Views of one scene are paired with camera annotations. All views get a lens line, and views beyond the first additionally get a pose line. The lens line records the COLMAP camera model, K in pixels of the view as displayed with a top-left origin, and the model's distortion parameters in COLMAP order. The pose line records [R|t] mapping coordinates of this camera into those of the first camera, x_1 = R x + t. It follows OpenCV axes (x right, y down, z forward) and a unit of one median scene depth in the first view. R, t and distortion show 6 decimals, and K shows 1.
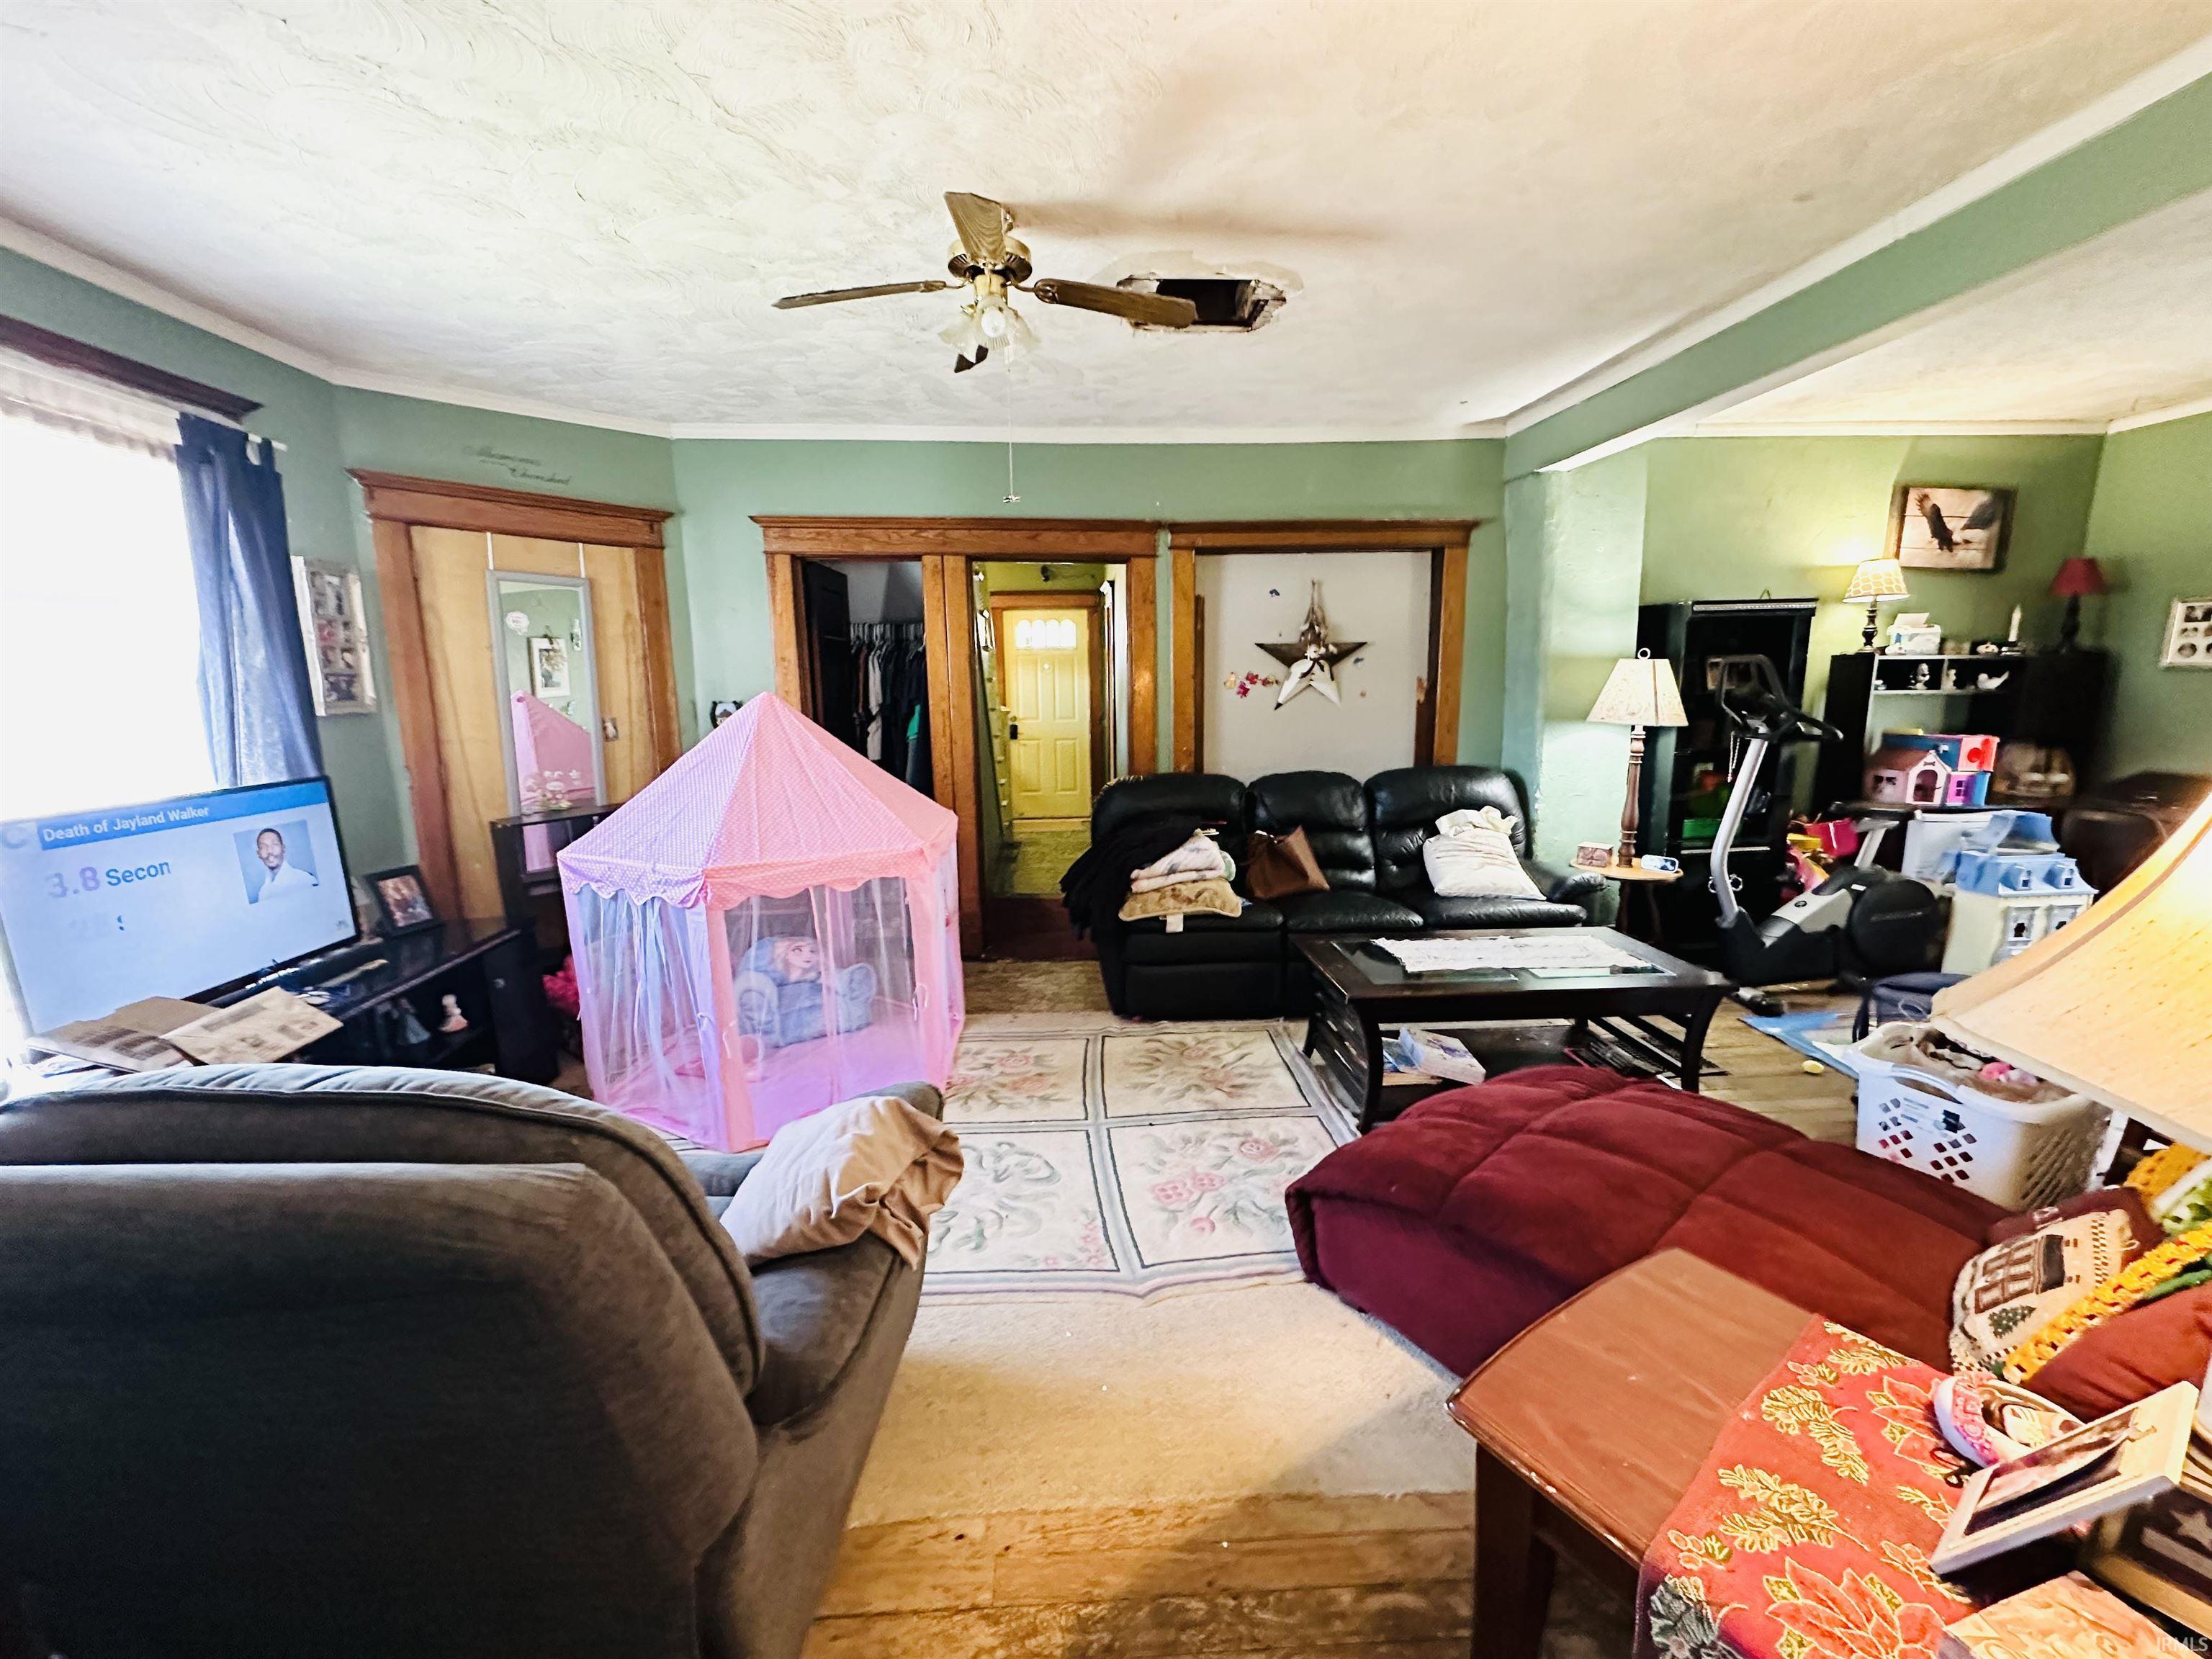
lens RADIAL K [[889.9, 0, 1105.1], [0, 889.9, 822.0], [0, 0, 1]] dist [0.002584, 0.000073]
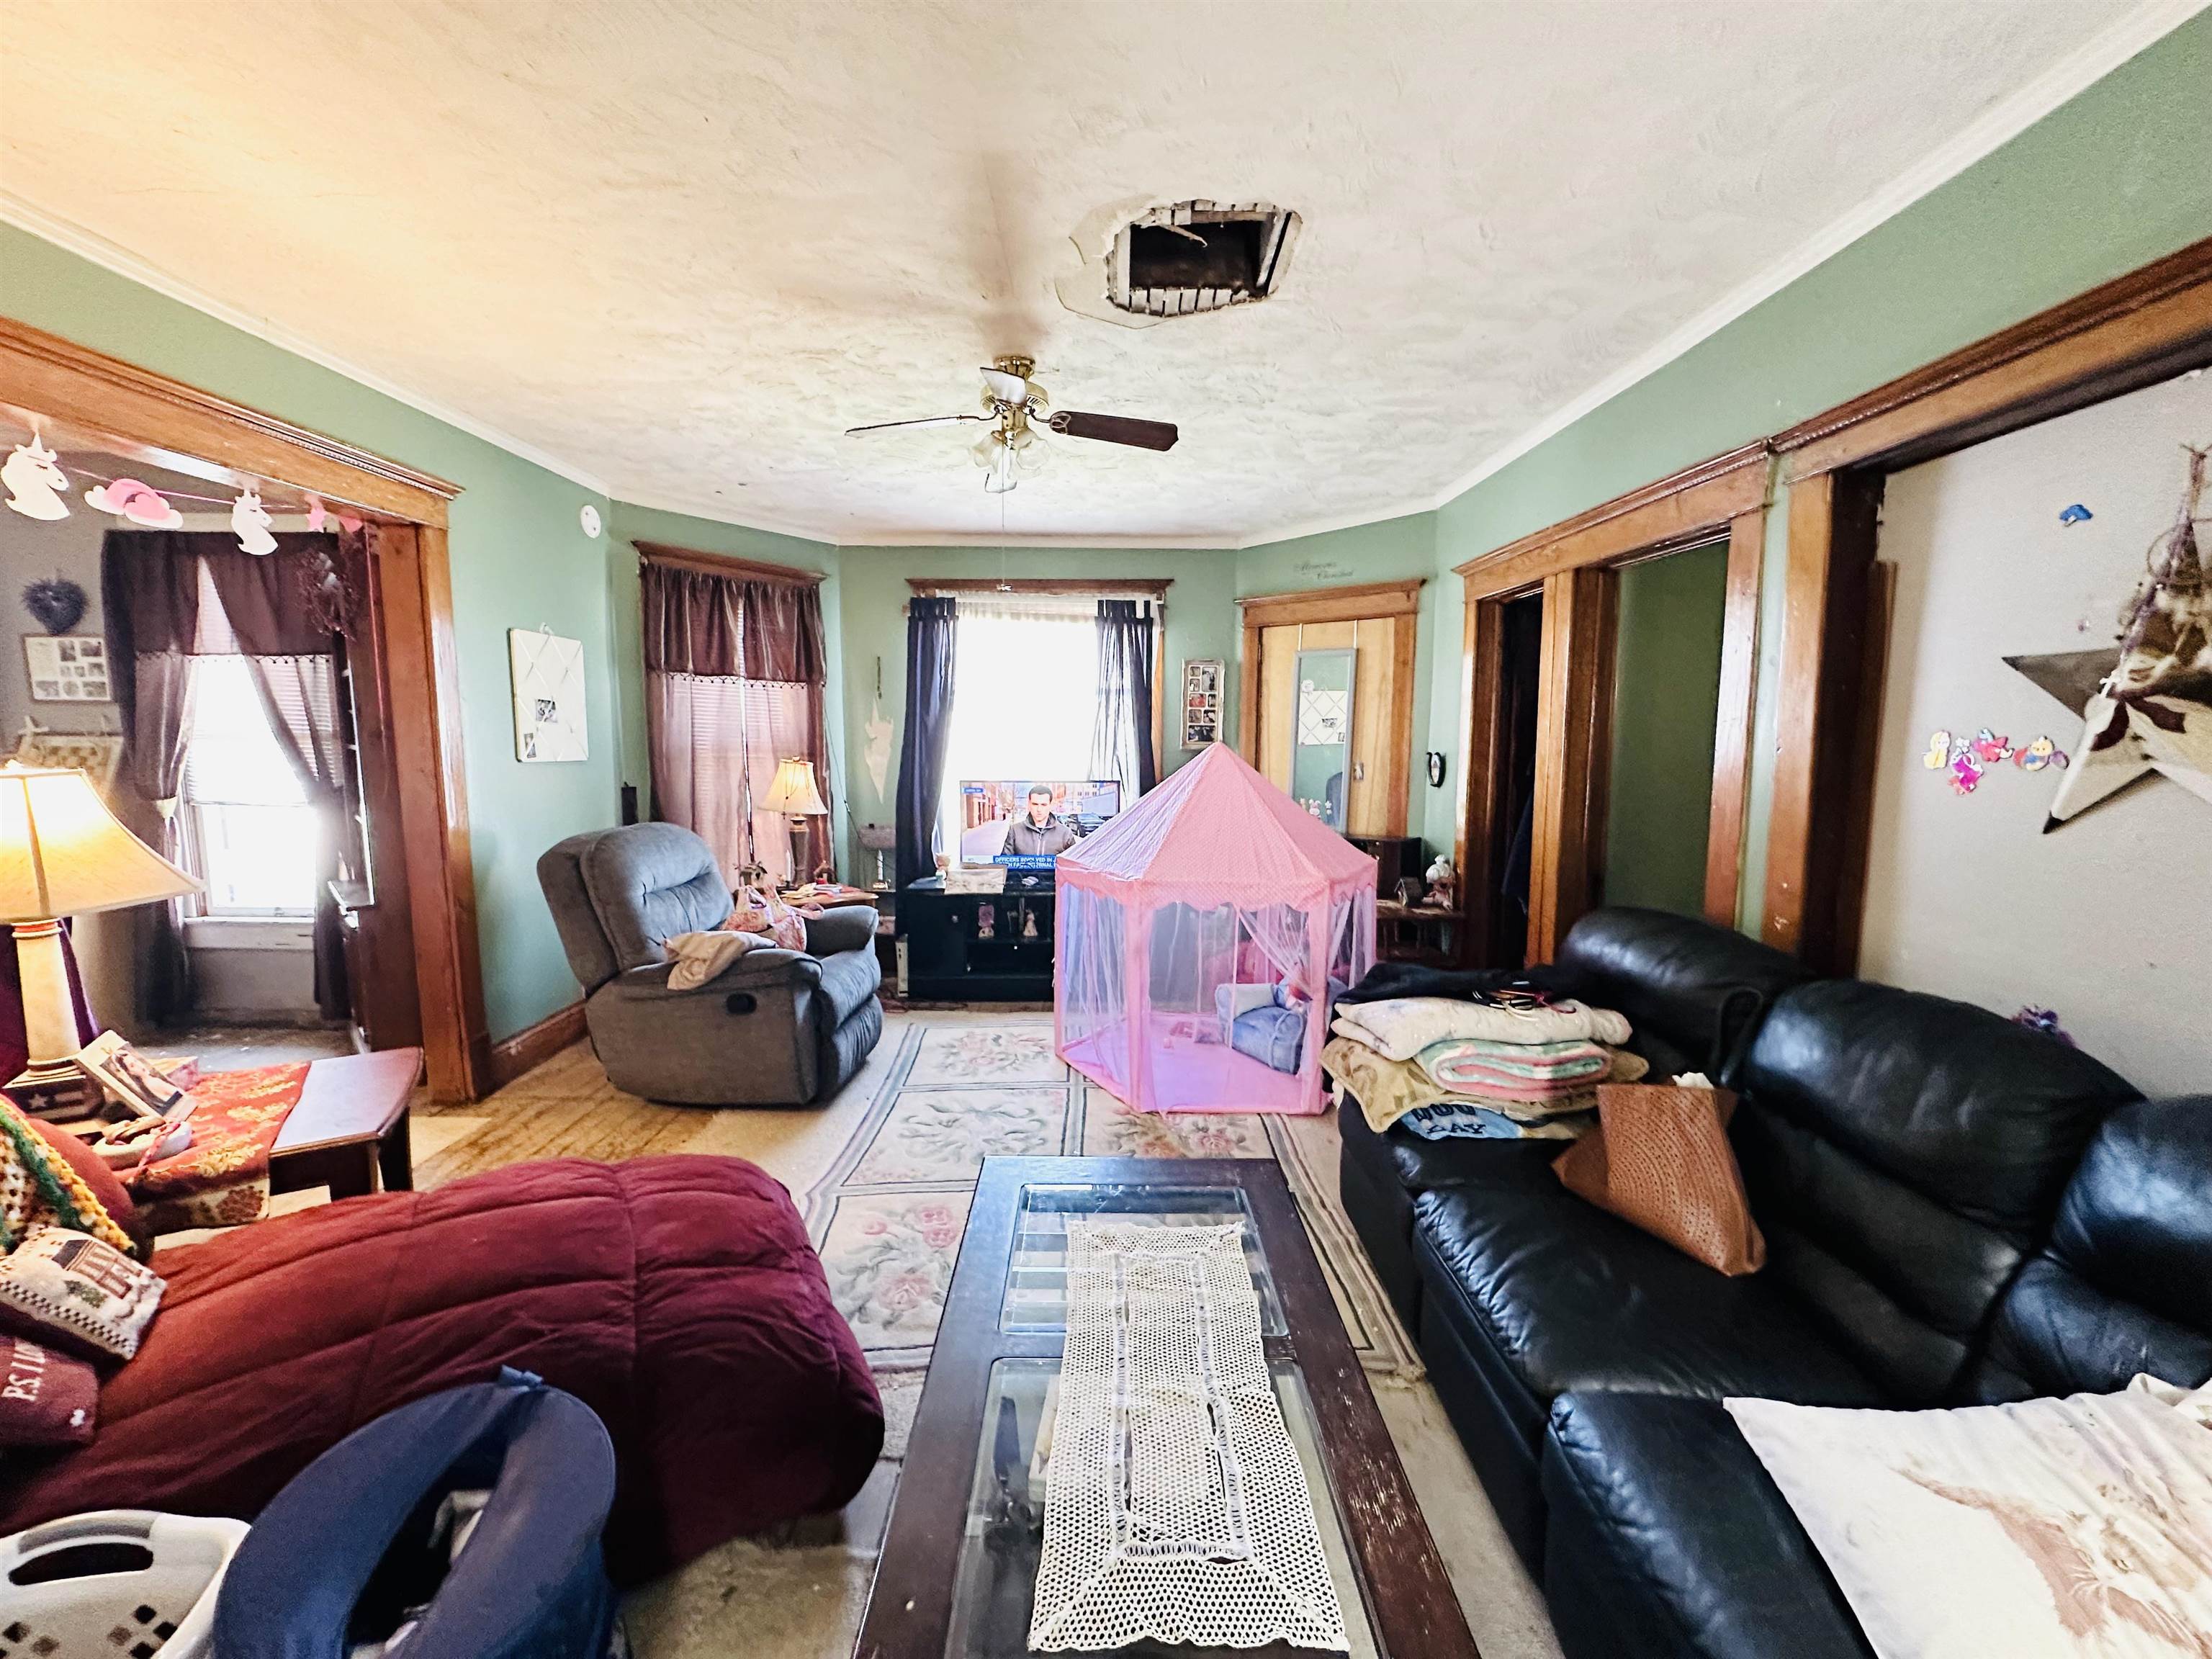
lens RADIAL K [[889.9, 0, 1108.2], [0, 889.9, 830.7], [0, 0, 1]] dist [0.002584, 0.000073]
pose [[-0.049568, 0.122624, -0.991215, 0.655717], [-0.167217, 0.977408, 0.129278, -0.125784], [0.984673, 0.172156, -0.027943, 0.719178]]
